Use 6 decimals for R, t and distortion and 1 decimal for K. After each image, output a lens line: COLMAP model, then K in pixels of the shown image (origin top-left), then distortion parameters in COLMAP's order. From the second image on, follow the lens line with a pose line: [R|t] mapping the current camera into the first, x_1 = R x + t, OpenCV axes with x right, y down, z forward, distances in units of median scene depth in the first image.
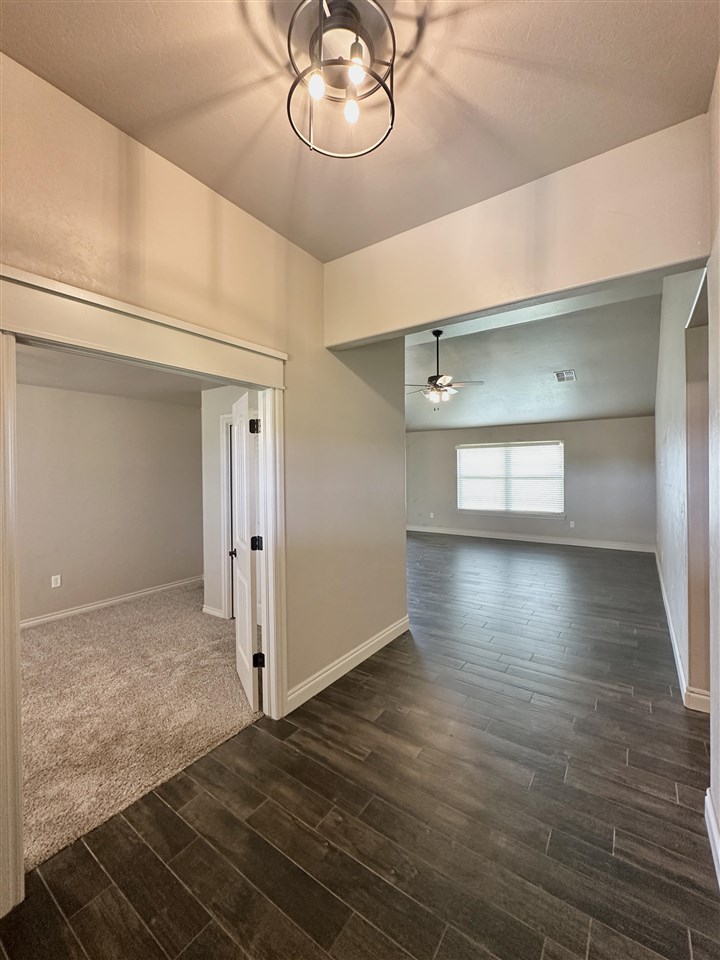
lens RADIAL K [[385.0, 0, 371.1], [0, 385.0, 466.6], [0, 0, 1]] dist [-0.001174, 0.000196]
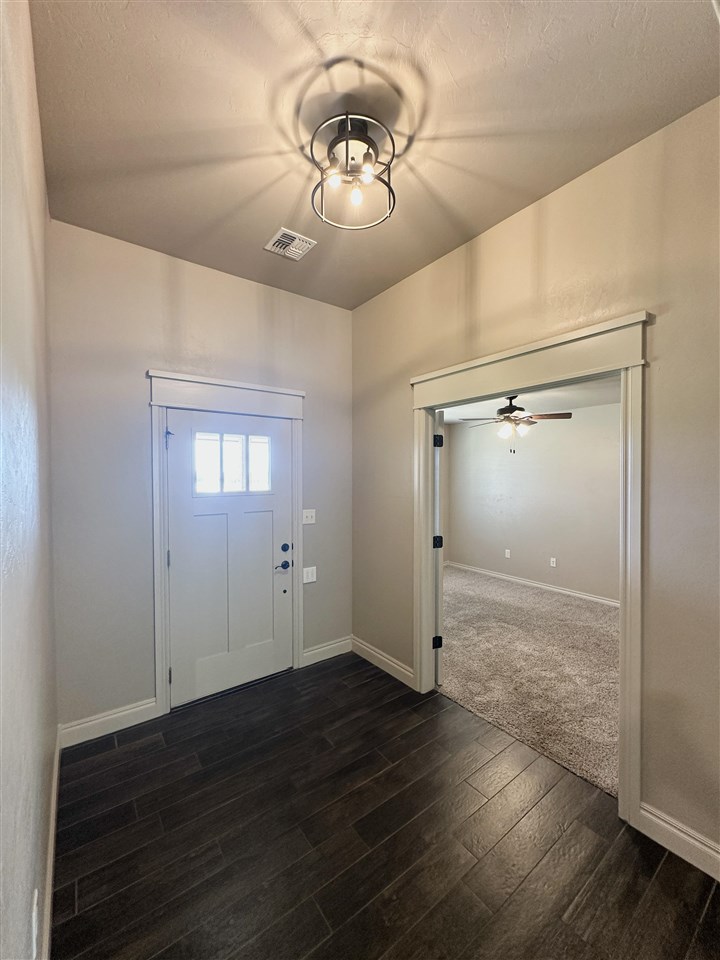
lens RADIAL K [[385.0, 0, 360.7], [0, 385.0, 479.3], [0, 0, 1]] dist [-0.001174, 0.000196]
pose [[-0.318272, 0.017642, -0.947835, 0.778679], [0.001619, 0.999835, 0.018066, -0.008856], [0.947998, 0.004215, -0.318249, 0.975463]]
